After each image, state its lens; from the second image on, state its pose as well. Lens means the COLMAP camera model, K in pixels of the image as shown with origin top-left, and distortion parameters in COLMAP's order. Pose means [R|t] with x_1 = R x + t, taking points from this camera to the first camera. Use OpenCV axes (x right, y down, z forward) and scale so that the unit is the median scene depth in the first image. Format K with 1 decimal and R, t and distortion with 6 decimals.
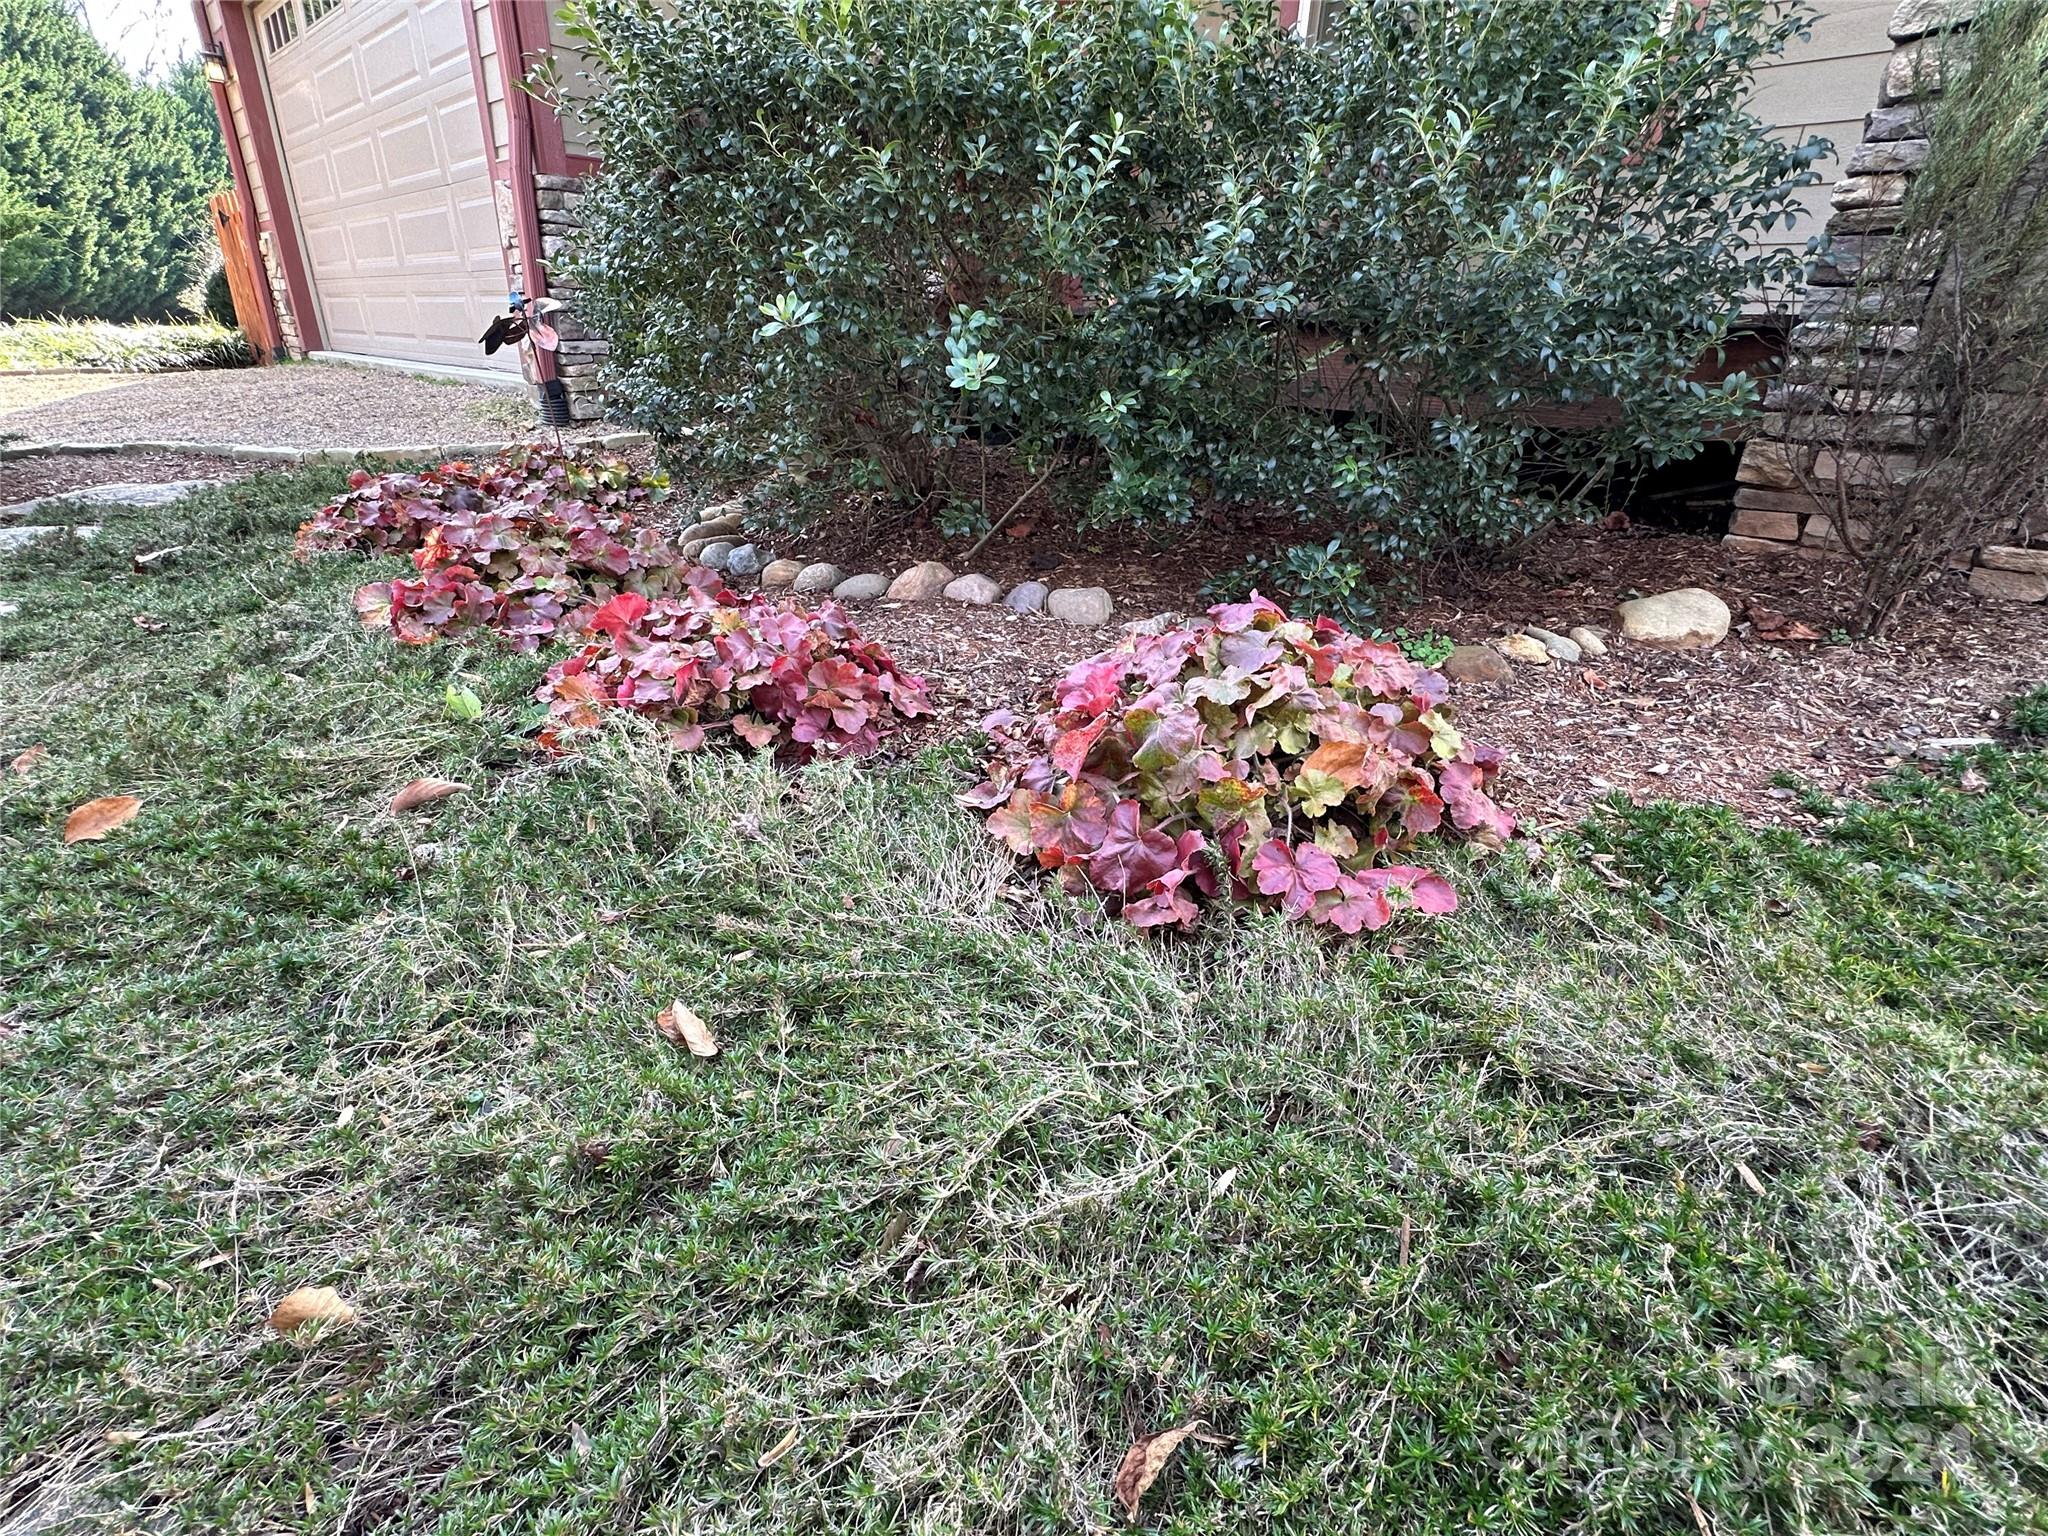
lens RADIAL K [[969.8, 0, 1024.0], [0, 969.8, 768.0], [0, 0, 1]] dist [-0.002680, 0.000417]
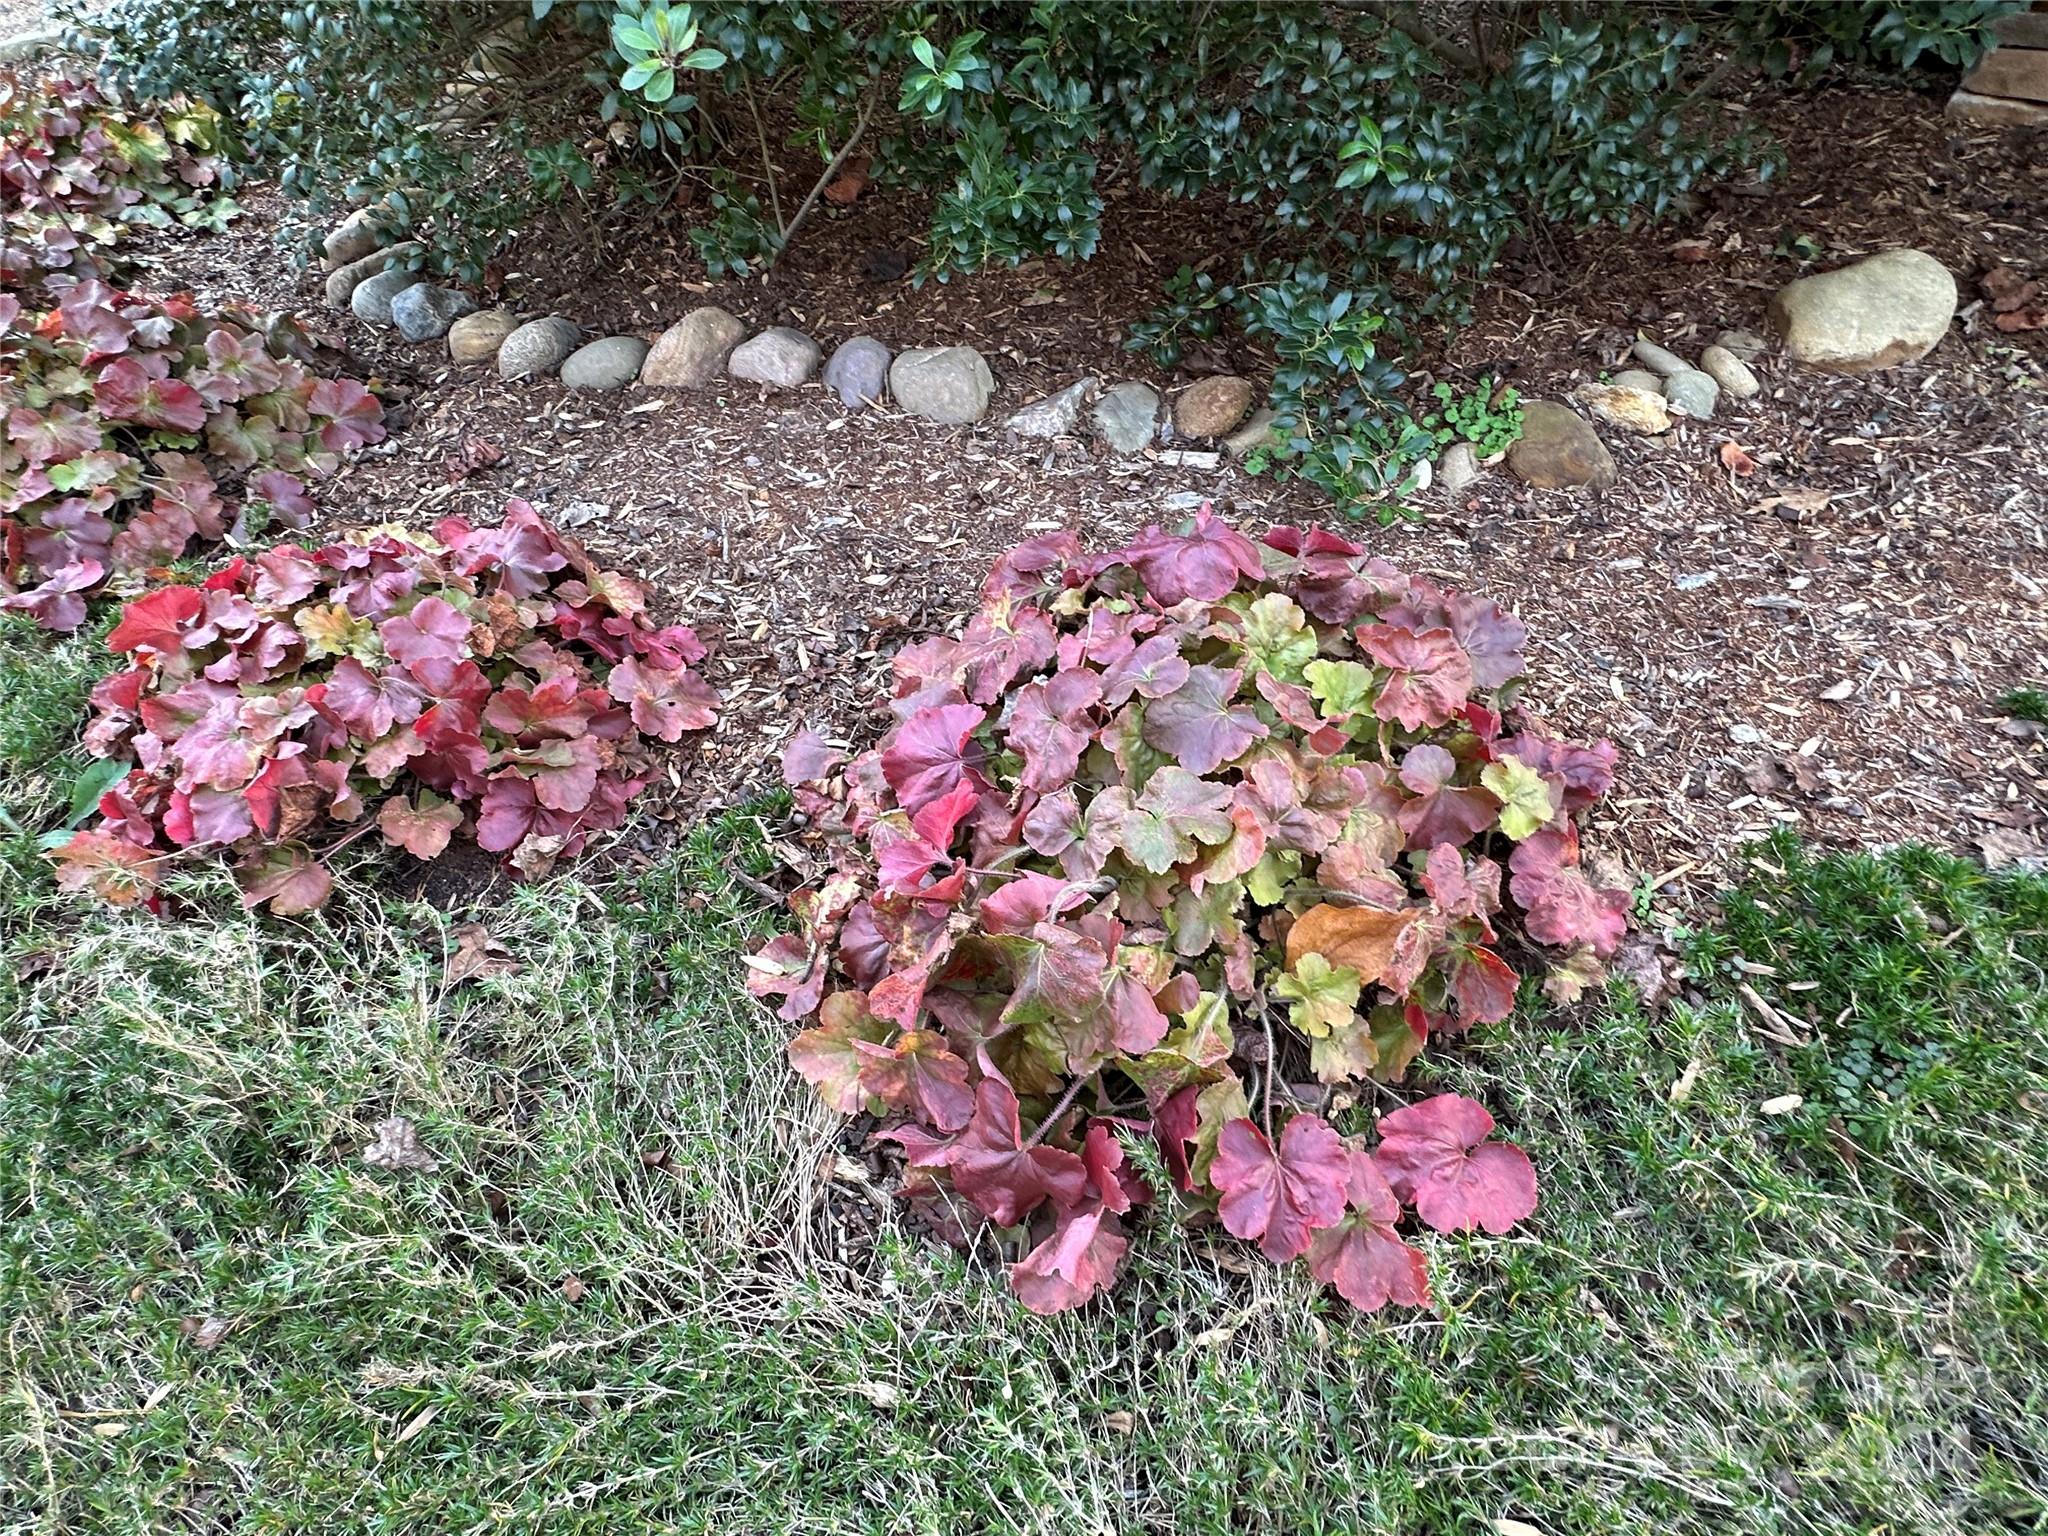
lens RADIAL K [[1100.6, 0, 1013.8], [0, 1100.6, 765.1], [0, 0, 1]] dist [-0.002406, 0.000011]
pose [[0.992699, -0.120529, 0.004611, 0.080639], [0.109186, 0.914206, 0.390265, -0.241897], [-0.051254, -0.386912, 0.920691, 0.267851]]
